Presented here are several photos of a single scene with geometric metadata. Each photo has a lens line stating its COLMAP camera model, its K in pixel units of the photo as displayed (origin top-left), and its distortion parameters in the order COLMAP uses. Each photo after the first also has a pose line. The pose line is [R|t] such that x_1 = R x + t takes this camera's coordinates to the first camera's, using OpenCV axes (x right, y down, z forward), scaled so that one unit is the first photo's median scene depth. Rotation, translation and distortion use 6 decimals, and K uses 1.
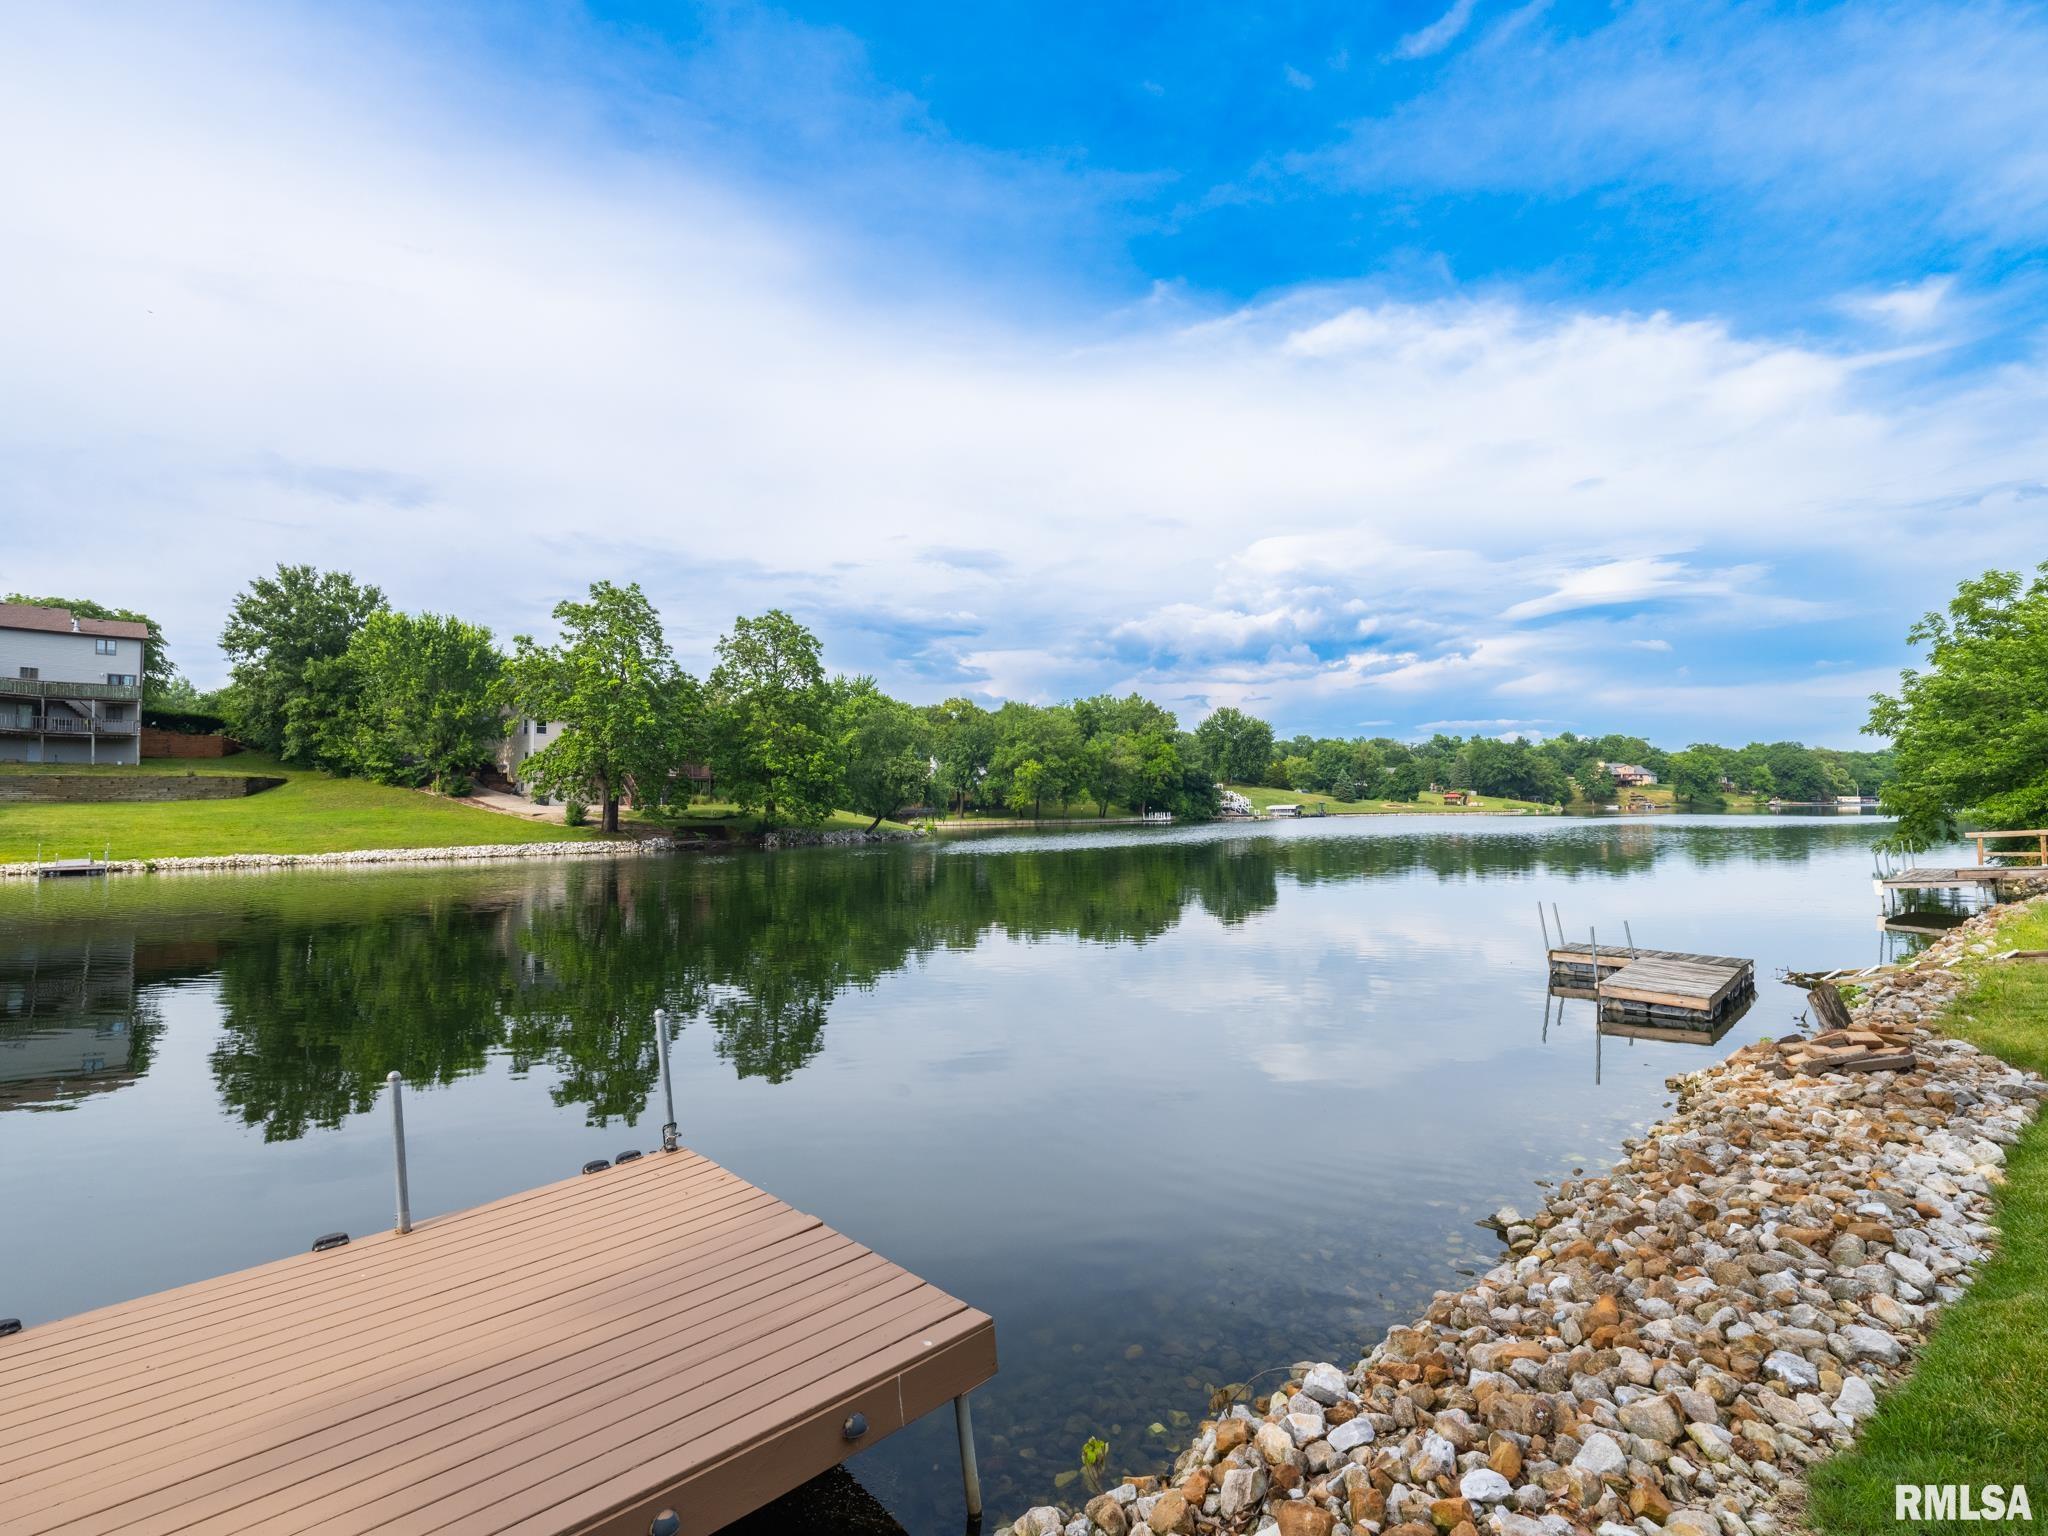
lens RADIAL K [[955.3, 0, 1010.2], [0, 955.3, 767.1], [0, 0, 1]] dist [-0.003083, -0.000326]
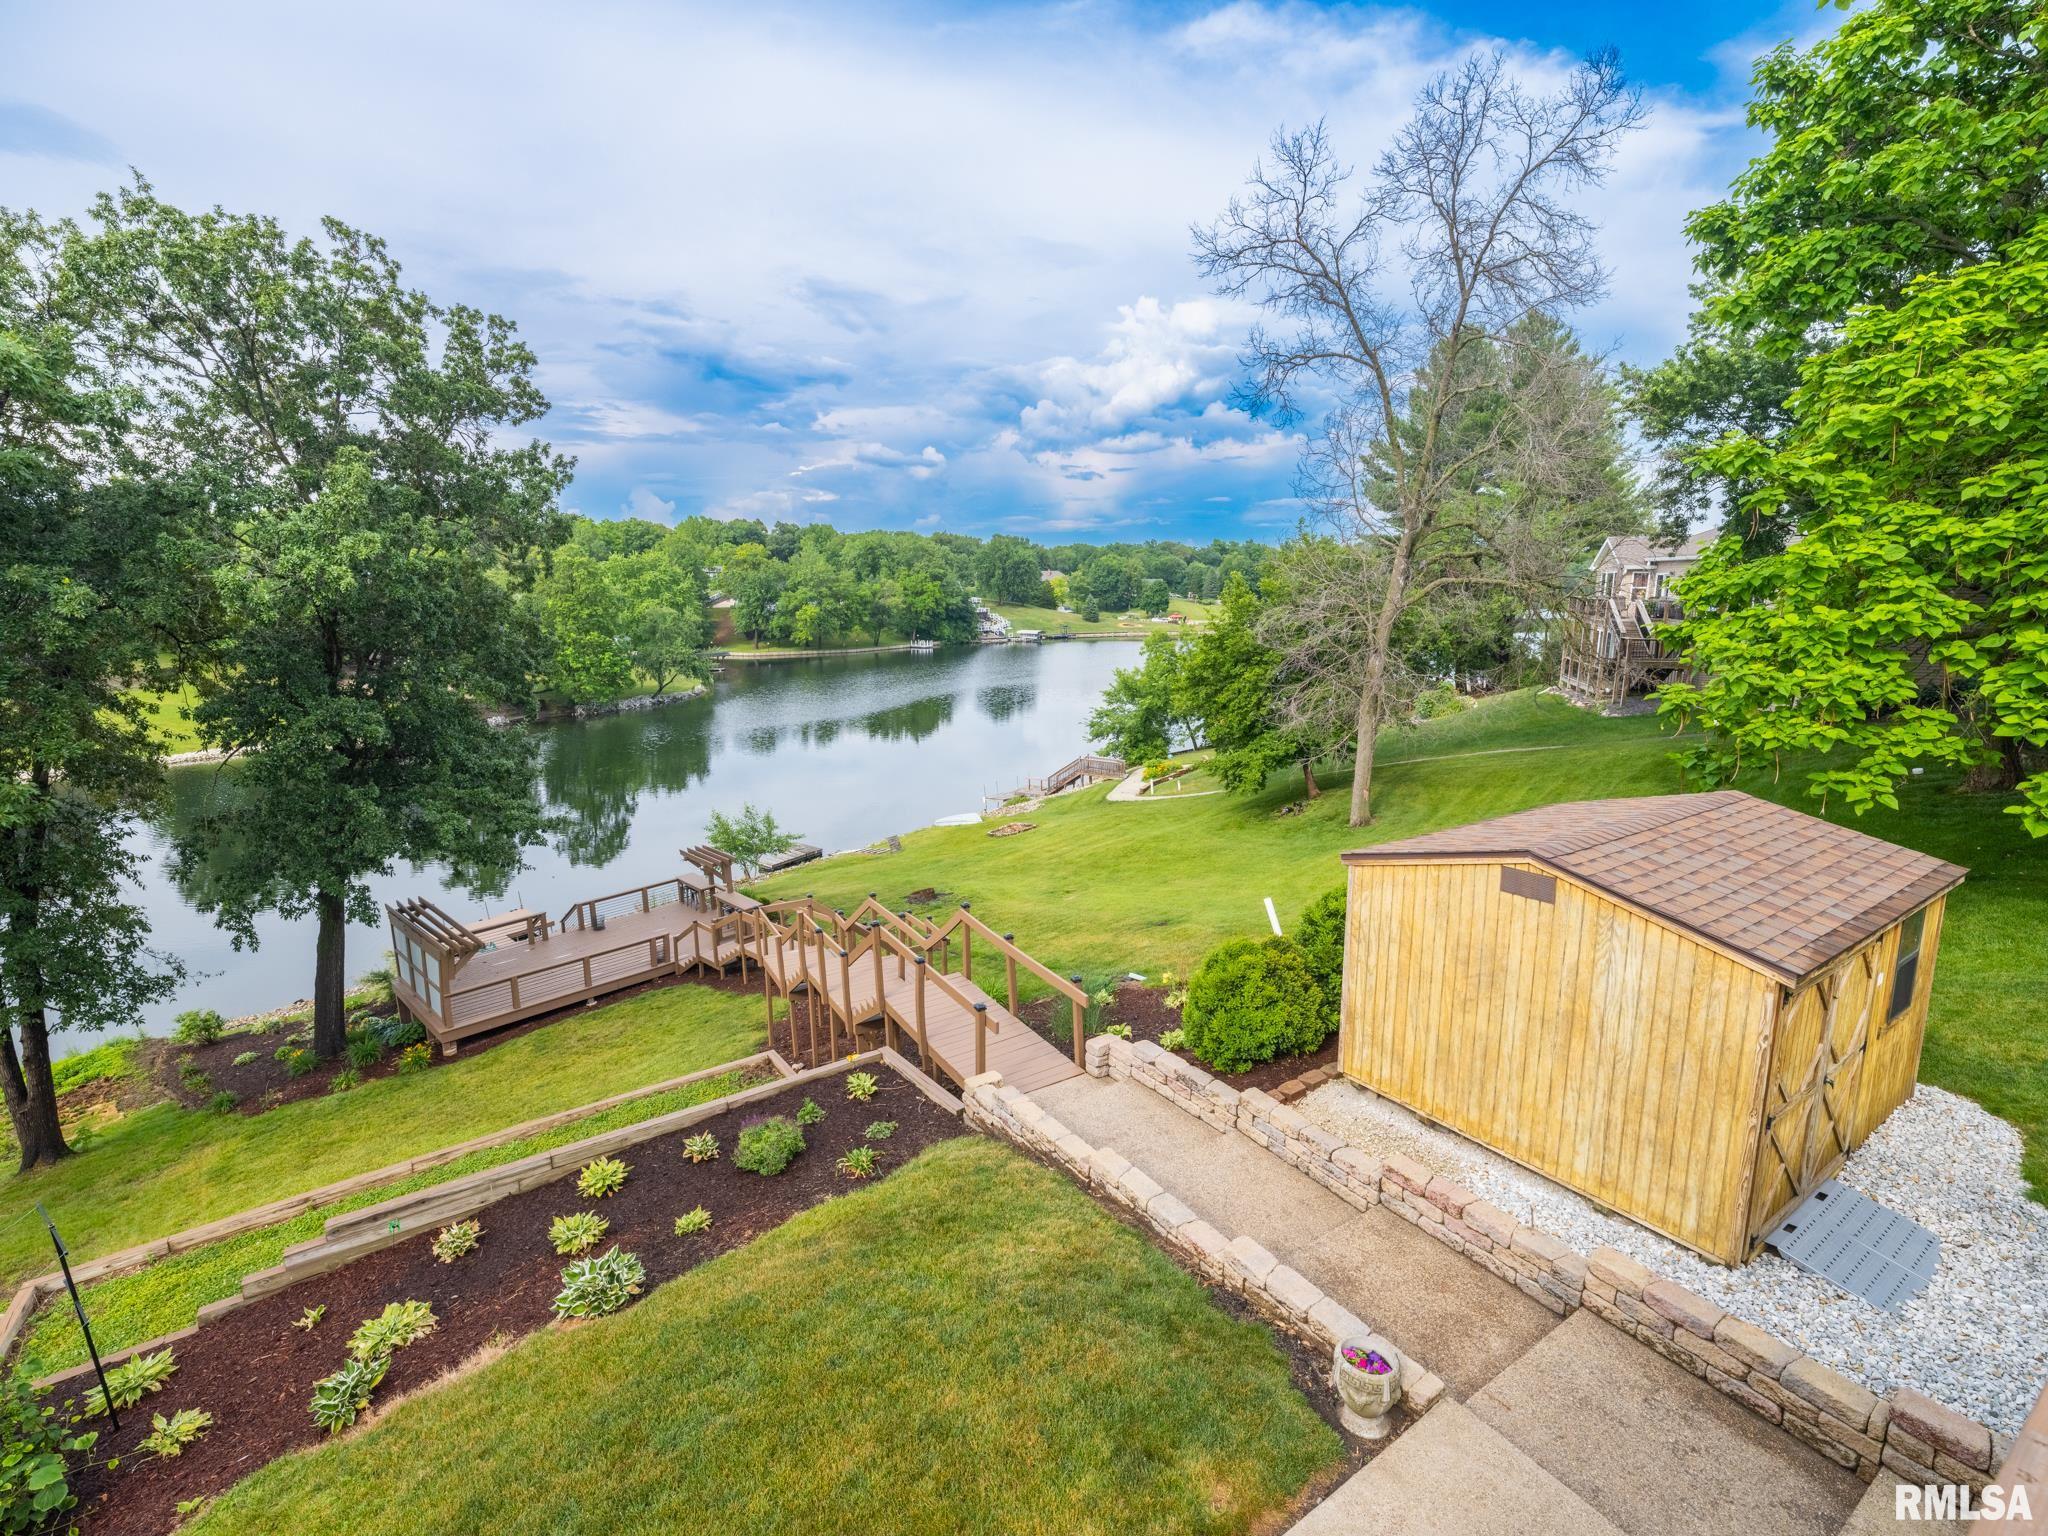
lens RADIAL K [[924.7, 0, 1022.1], [0, 924.7, 762.0], [0, 0, 1]] dist [-0.004071, -0.000027]
pose [[0.985714, -0.023500, 0.166780, 0.166814], [-0.016530, 0.971940, 0.234648, -0.177270], [-0.167615, -0.234052, 0.957666, -0.450239]]
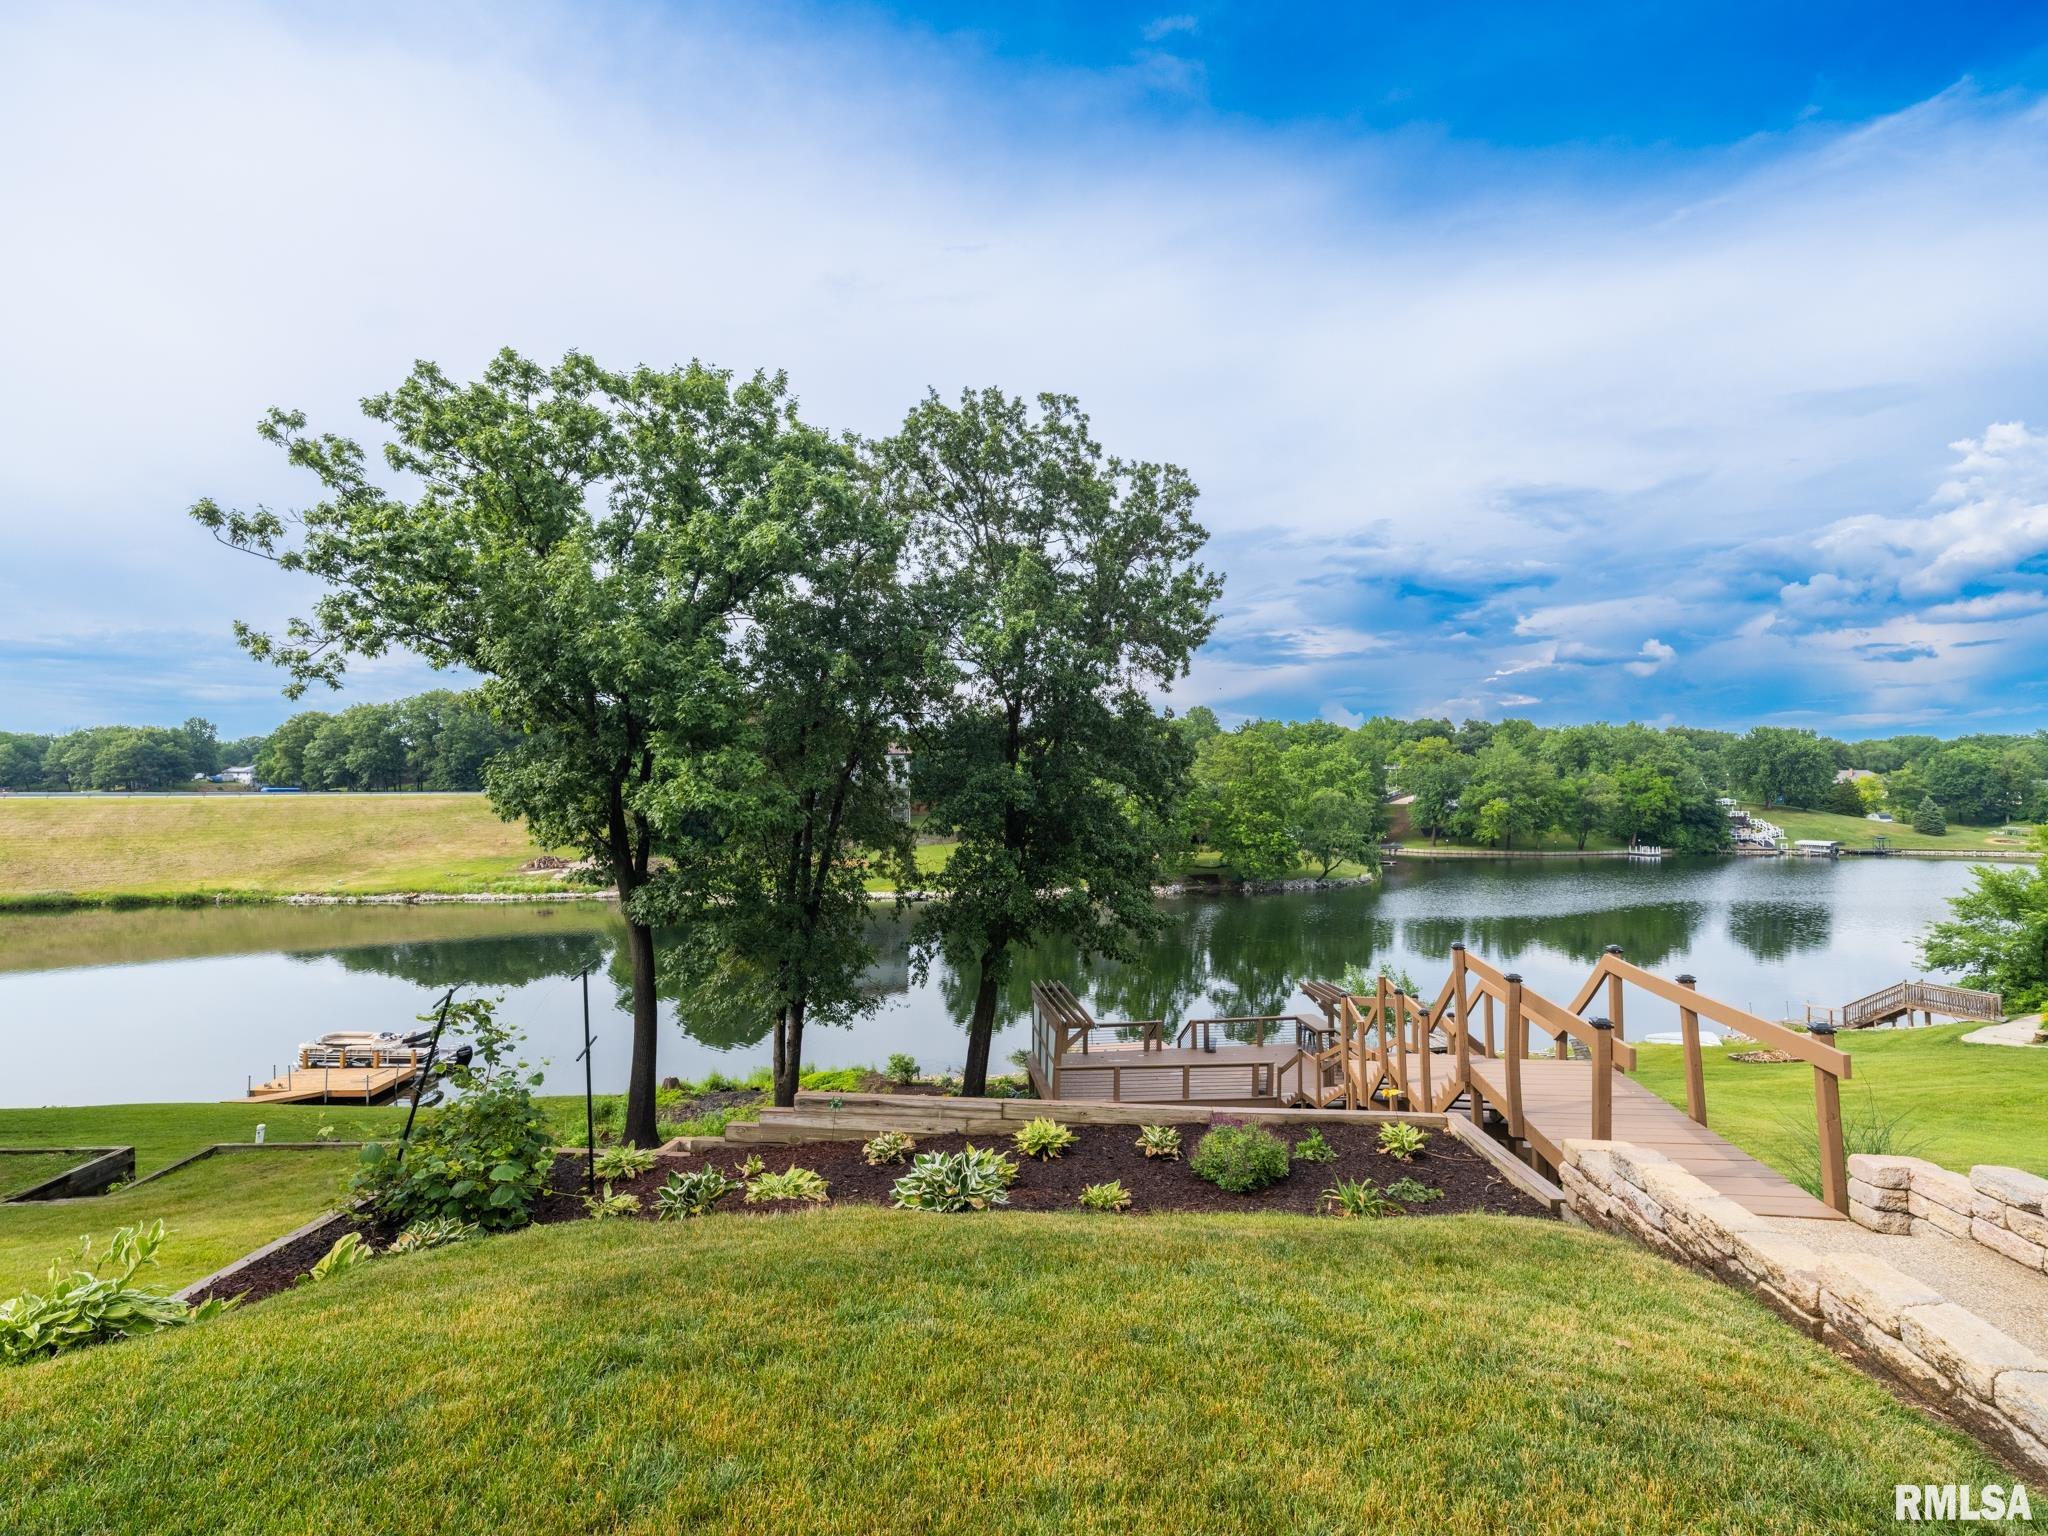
lens RADIAL K [[935.7, 0, 1024.0], [0, 935.7, 768.0], [0, 0, 1]] dist [-0.000619, 0.001106]
pose [[0.863900, 0.004059, -0.503647, 0.178364], [0.008939, 0.999686, 0.023390, -0.140316], [0.503584, -0.024708, 0.863593, -0.425958]]
